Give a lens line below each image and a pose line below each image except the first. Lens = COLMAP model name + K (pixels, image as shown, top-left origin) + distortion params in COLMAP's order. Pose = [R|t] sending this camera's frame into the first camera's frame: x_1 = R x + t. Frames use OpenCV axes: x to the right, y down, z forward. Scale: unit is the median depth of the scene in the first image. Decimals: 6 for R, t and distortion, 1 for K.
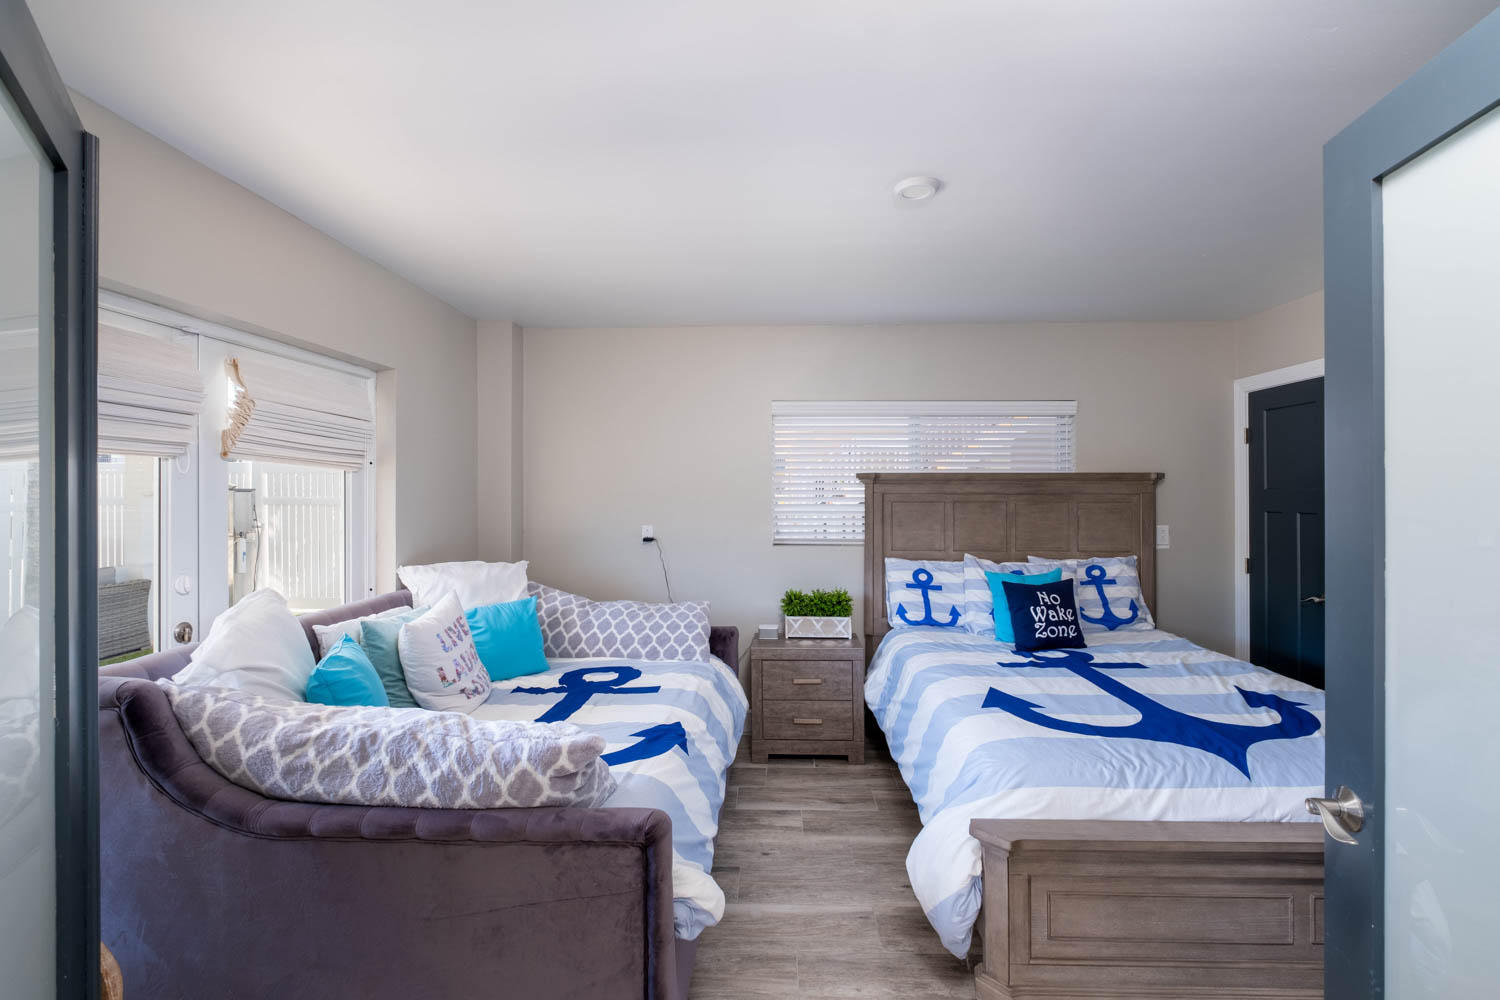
lens RADIAL K [[654.2, 0, 750.0], [0, 654.2, 500.0], [0, 0, 1]] dist [0.001164, 0.000287]
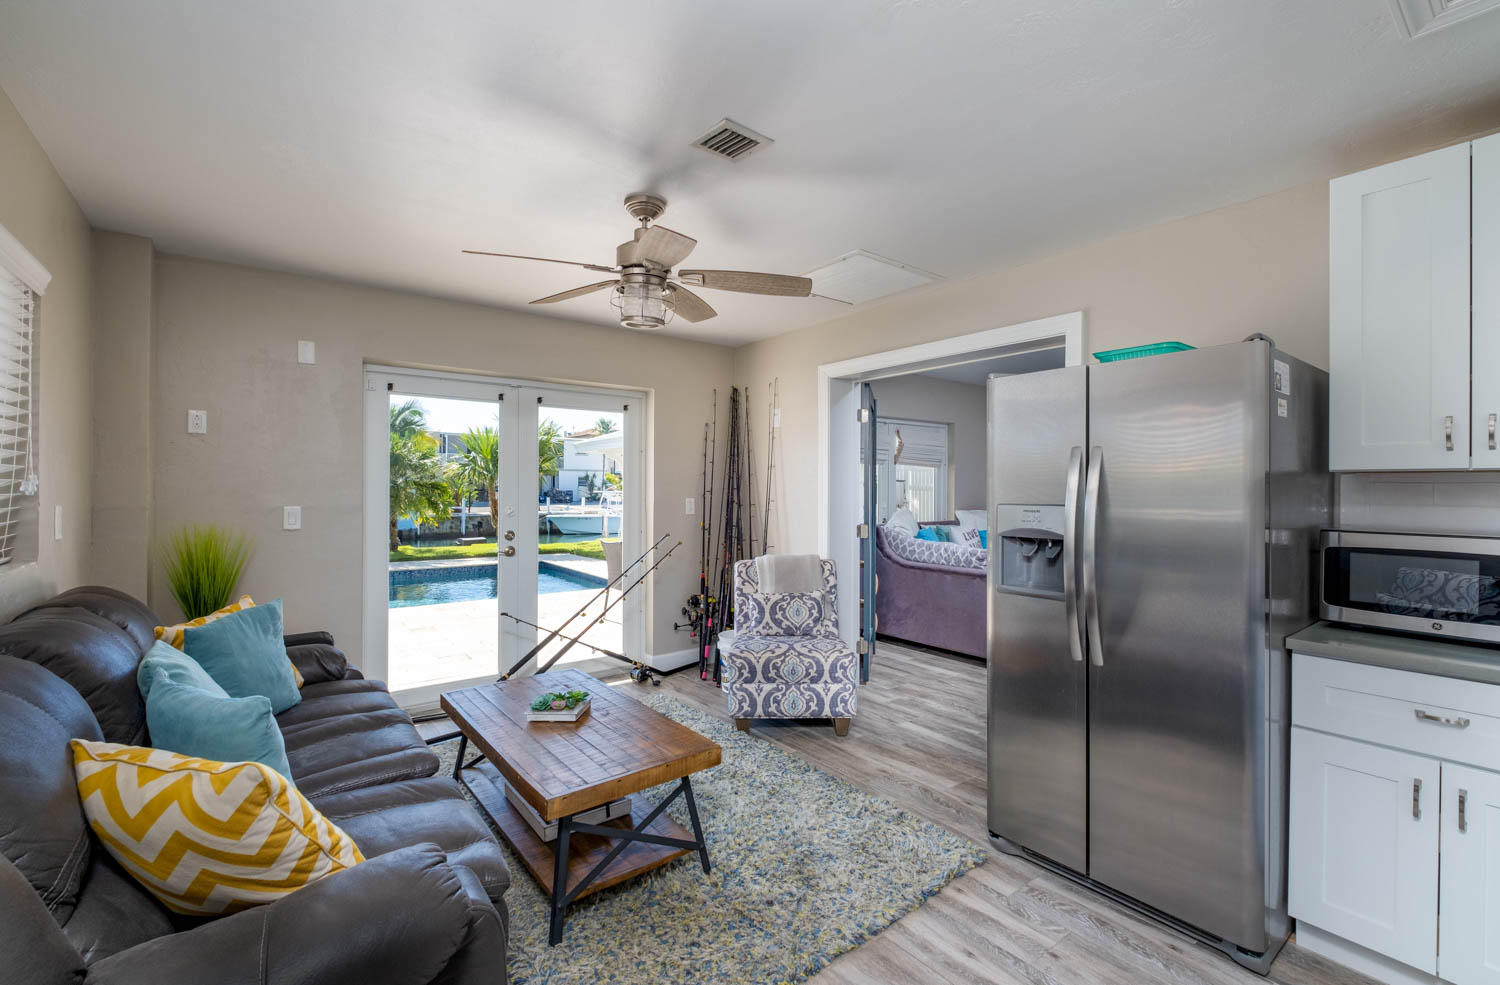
lens RADIAL K [[653.1, 0, 750.0], [0, 653.1, 492.5], [0, 0, 1]] dist [0.000005, -0.000012]
pose [[0.635752, 0.005095, -0.771876, 0.831845], [-0.009215, 0.999957, -0.000990, 0.054758], [0.771838, 0.007742, 0.635772, -1.088387]]
